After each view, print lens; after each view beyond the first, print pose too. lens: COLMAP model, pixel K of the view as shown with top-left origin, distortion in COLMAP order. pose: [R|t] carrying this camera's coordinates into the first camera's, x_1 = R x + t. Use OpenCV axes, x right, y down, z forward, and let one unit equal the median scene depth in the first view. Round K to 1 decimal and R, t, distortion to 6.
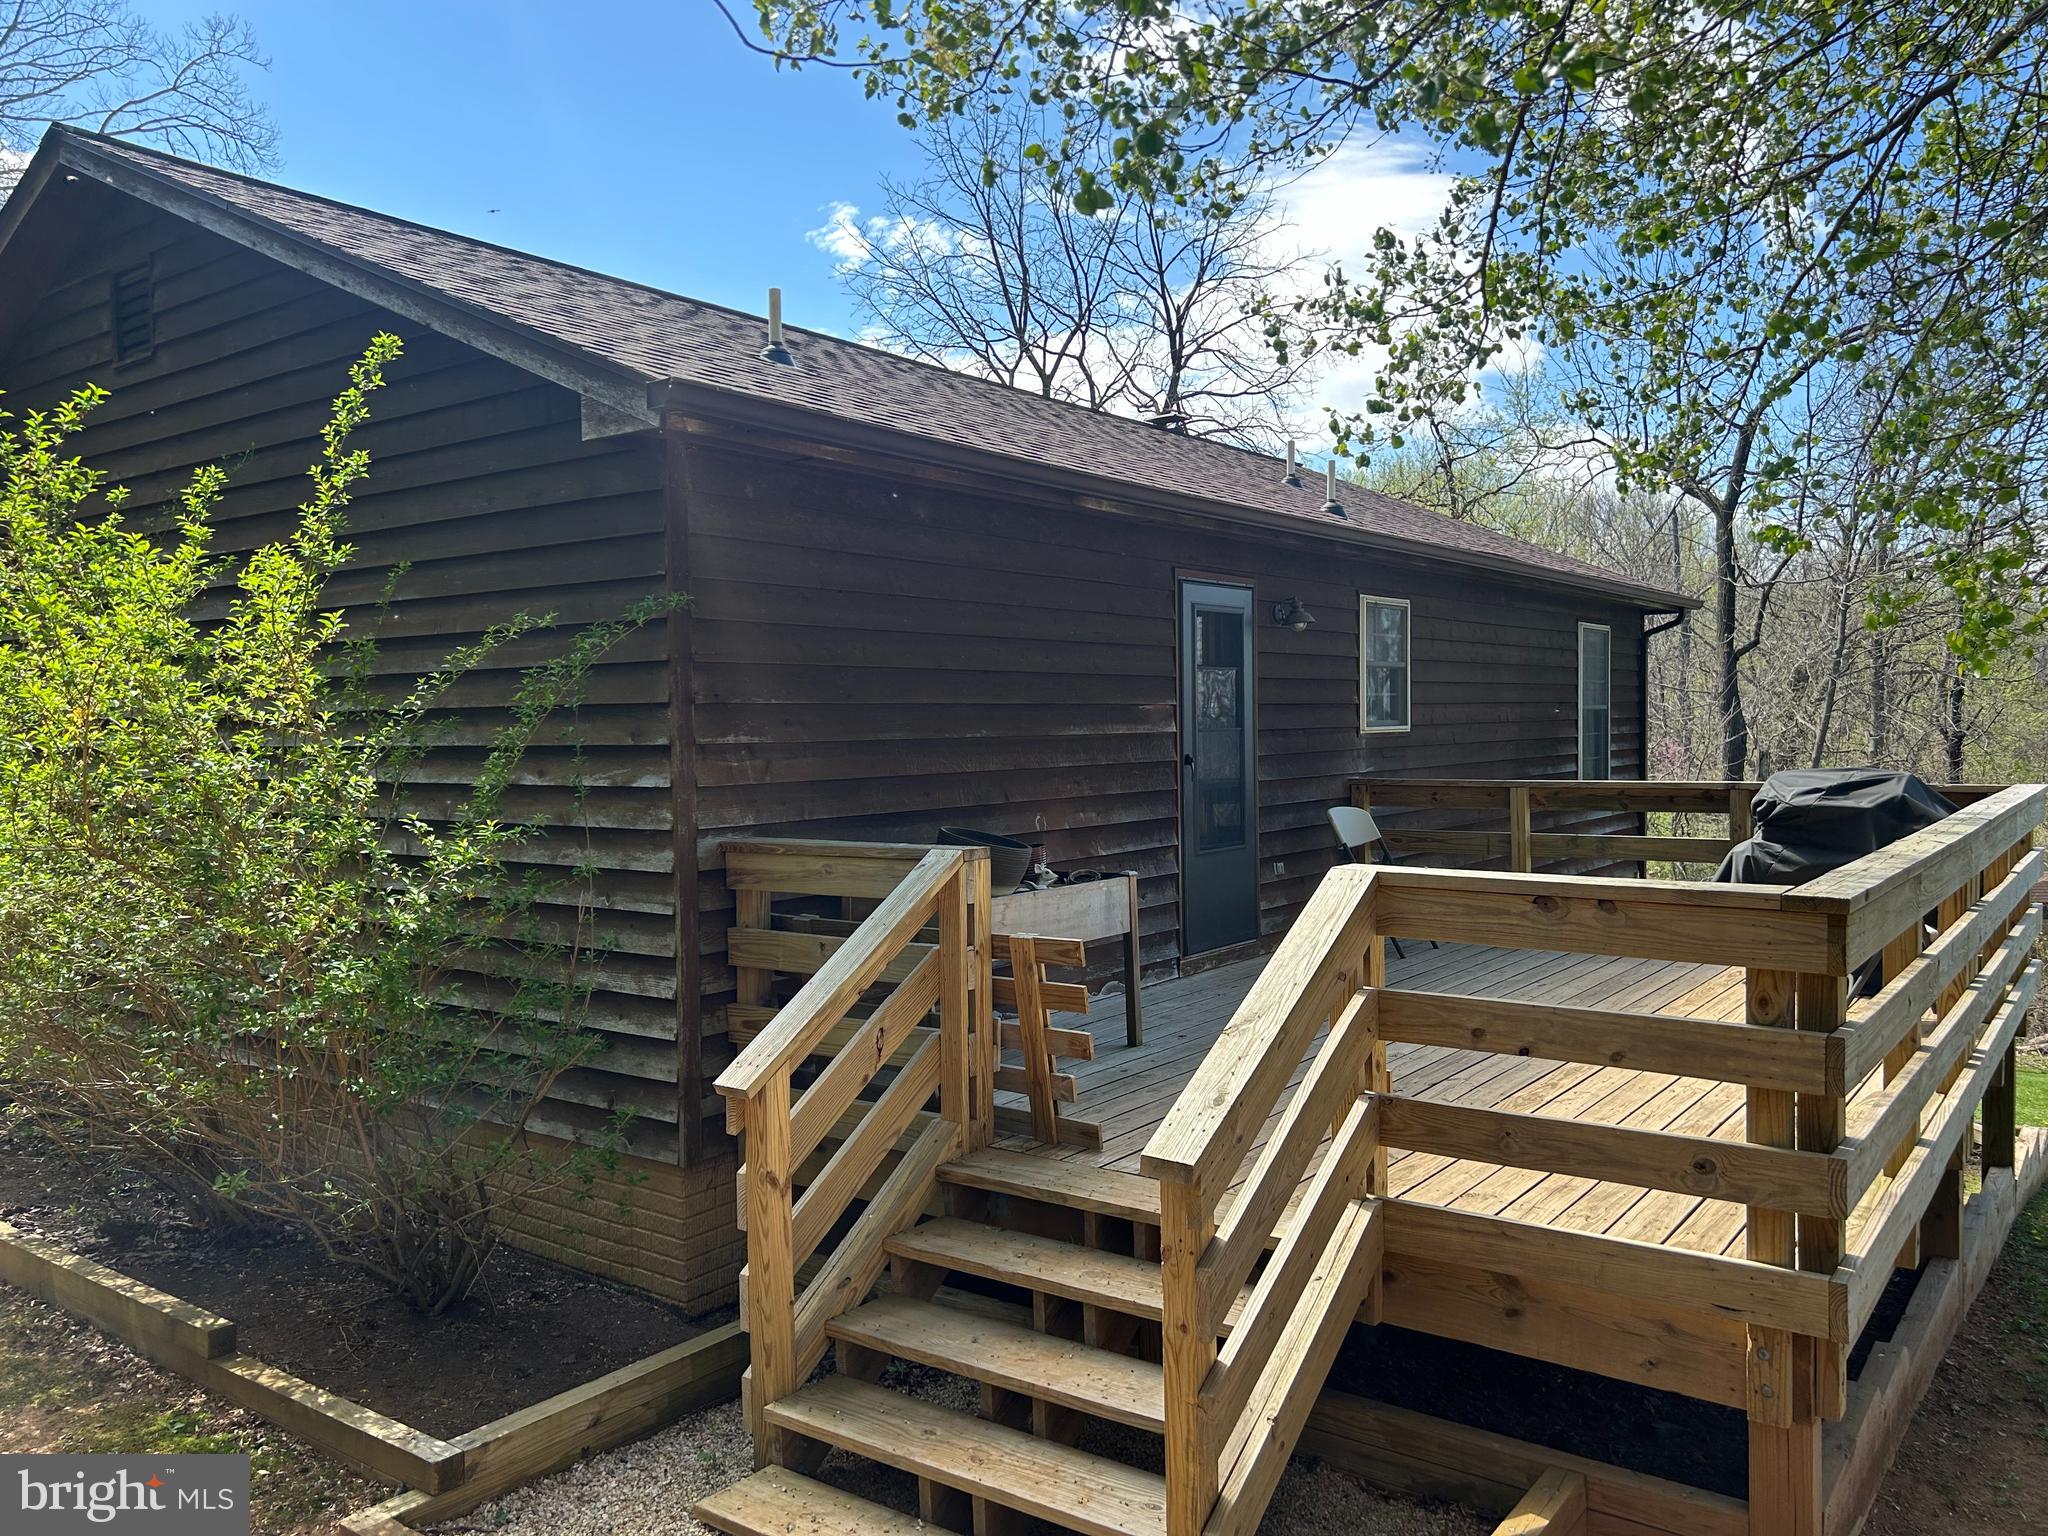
lens RADIAL K [[1545.6, 0, 1034.5], [0, 1545.6, 776.5], [0, 0, 1]] dist [0.071391, -0.079308]
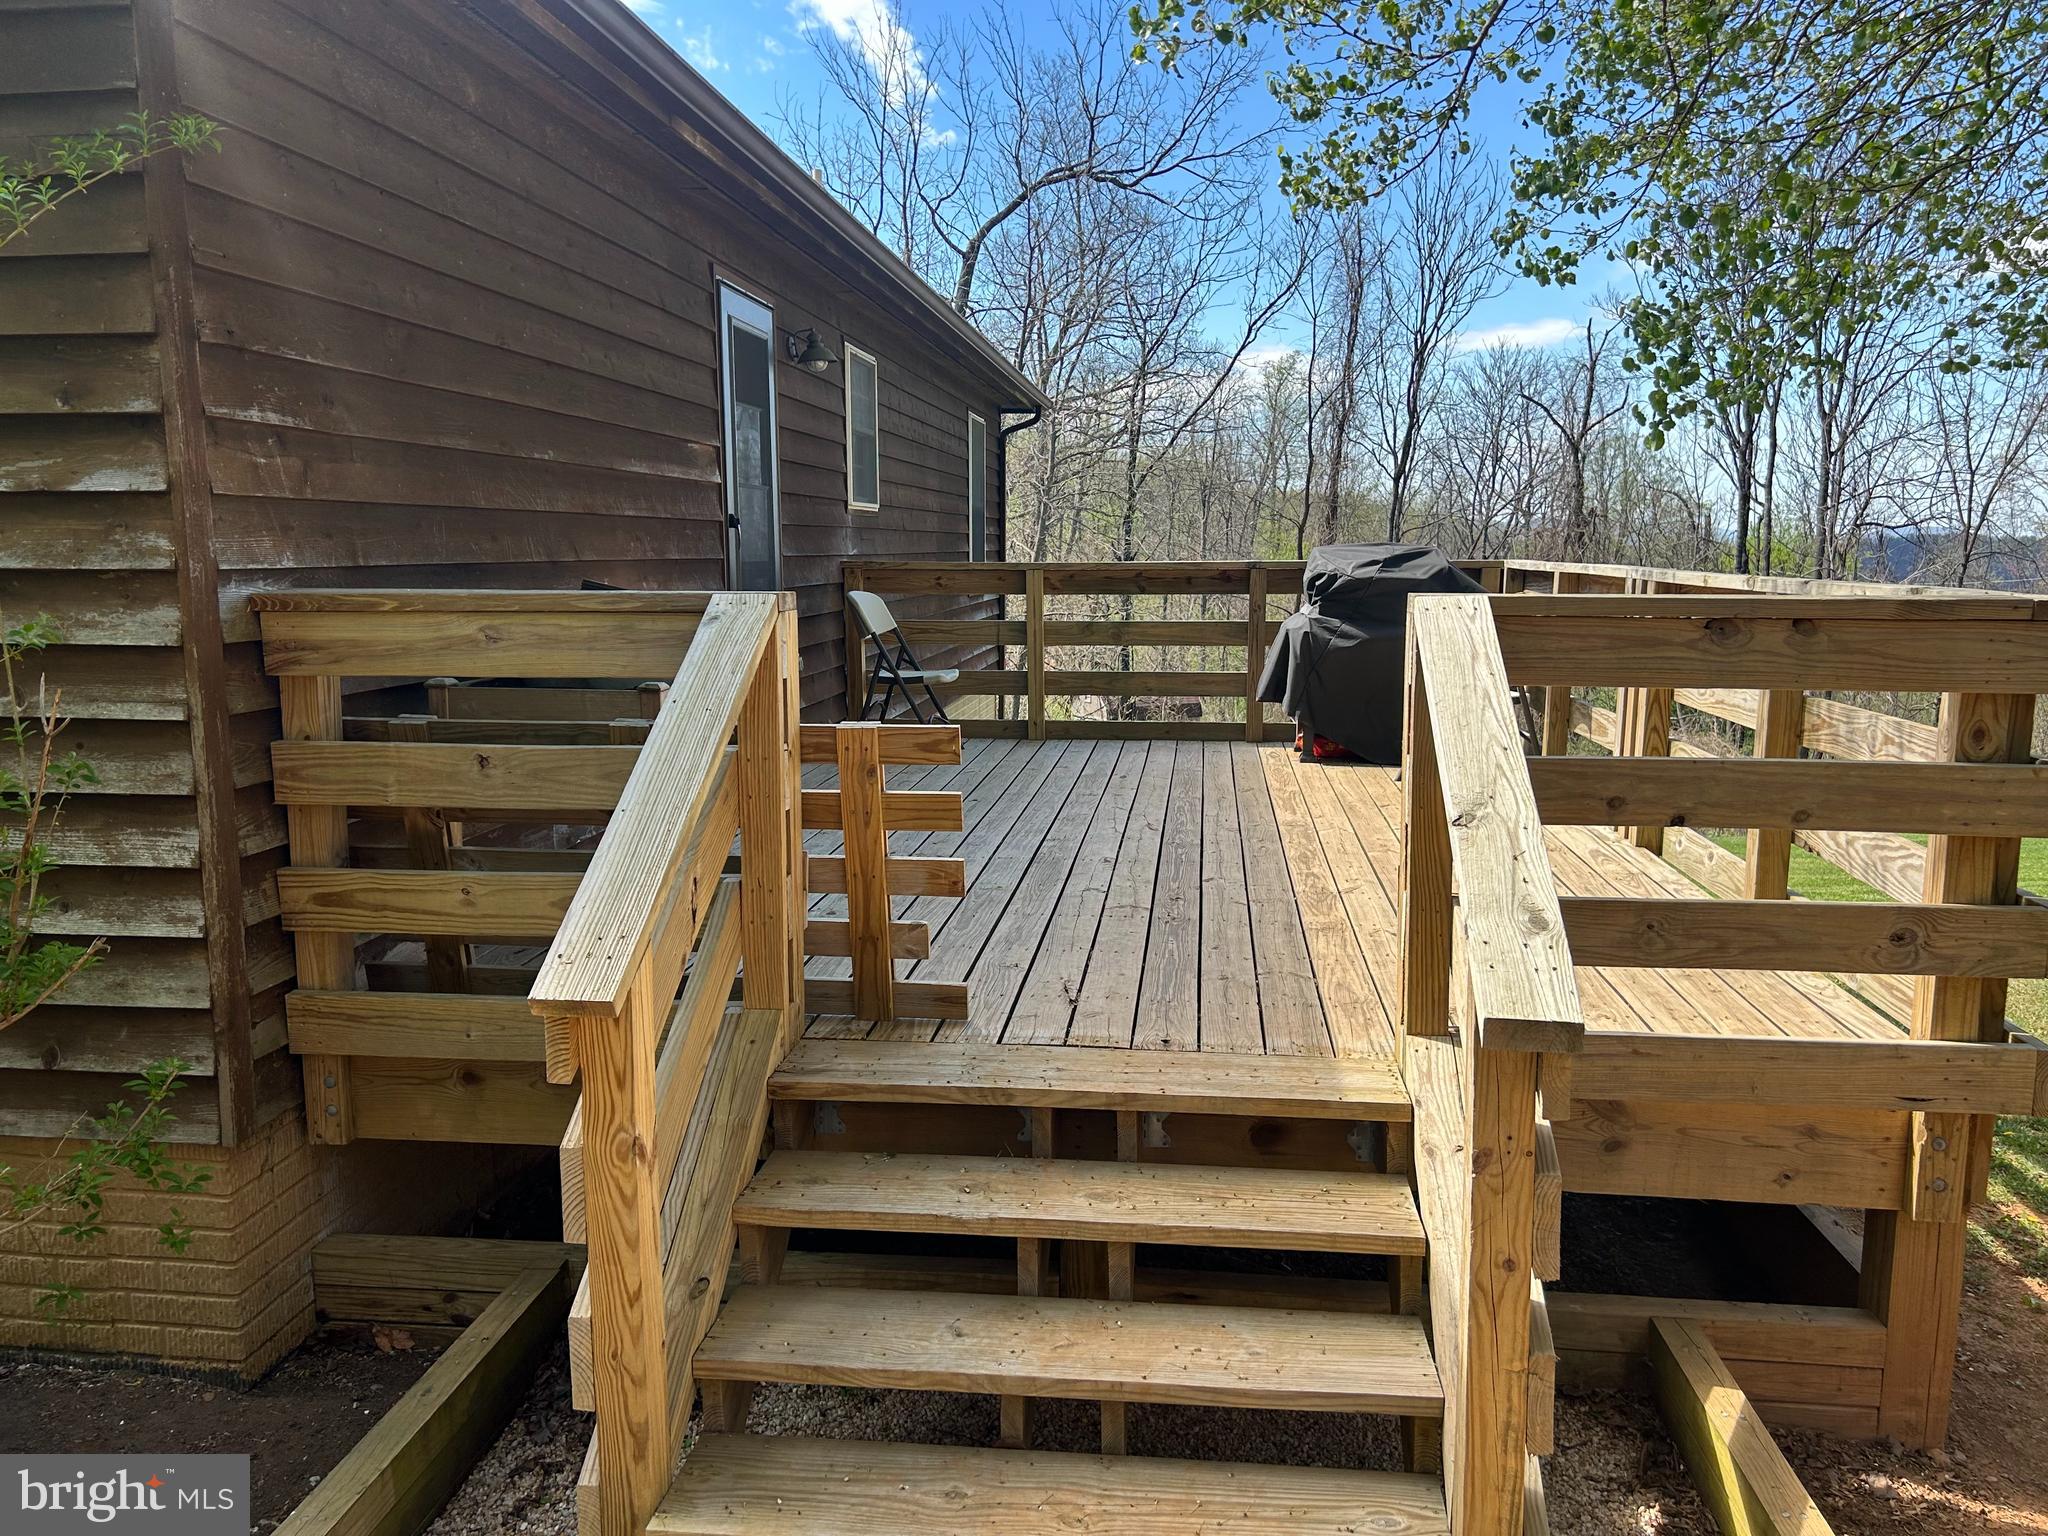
lens RADIAL K [[1545.6, 0, 1030.6], [0, 1545.6, 778.5], [0, 0, 1]] dist [0.071391, -0.079308]
pose [[0.865596, -0.059064, 0.497248, -0.249821], [0.004246, 0.993849, 0.110661, 0.048050], [-0.500725, -0.093676, 0.860522, 0.349654]]
